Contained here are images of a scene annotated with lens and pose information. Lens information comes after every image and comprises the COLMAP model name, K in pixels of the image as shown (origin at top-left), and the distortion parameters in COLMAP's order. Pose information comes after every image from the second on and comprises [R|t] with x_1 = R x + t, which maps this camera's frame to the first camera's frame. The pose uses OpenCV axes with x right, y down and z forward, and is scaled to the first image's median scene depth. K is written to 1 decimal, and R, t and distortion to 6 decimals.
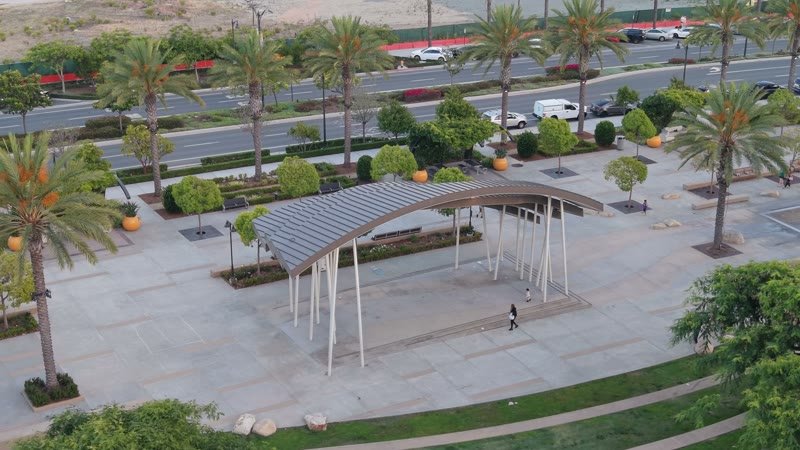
lens RADIAL K [[1116.3, 0, 393.3], [0, 1116.3, 225.9], [0, 0, 1]] dist [0.033642, 0.000000]
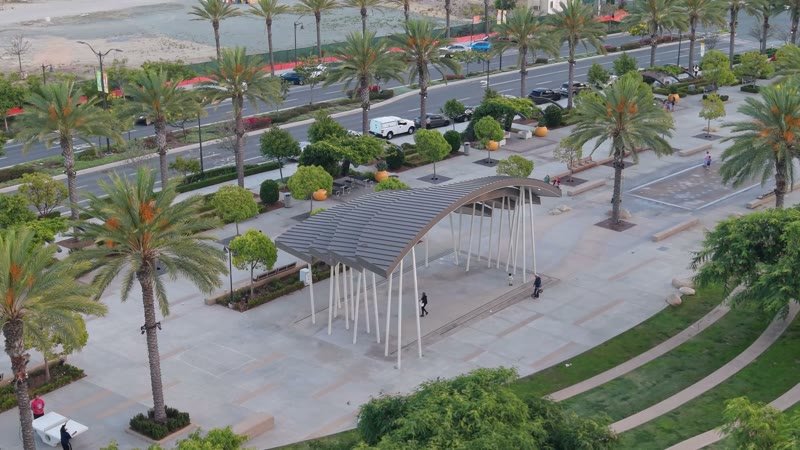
lens RADIAL K [[1116.3, 0, 402.4], [0, 1116.3, 224.8], [0, 0, 1]] dist [0.033642, 0.000000]
pose [[0.933702, -0.113631, 0.339543, -0.322773], [0.125662, 0.991980, -0.013582, 0.009558], [-0.335277, 0.055349, 0.940492, -0.010976]]
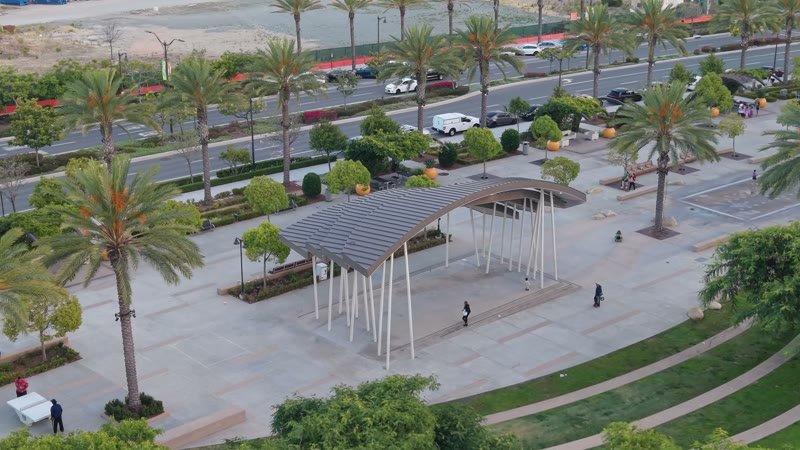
lens RADIAL K [[1116.3, 0, 400.9], [0, 1116.3, 225.5], [0, 0, 1]] dist [0.033642, 0.000000]
pose [[0.971900, -0.075742, 0.222874, -0.217406], [0.082364, 0.996390, -0.020550, 0.016860], [-0.220513, 0.038330, 0.974631, -0.030220]]
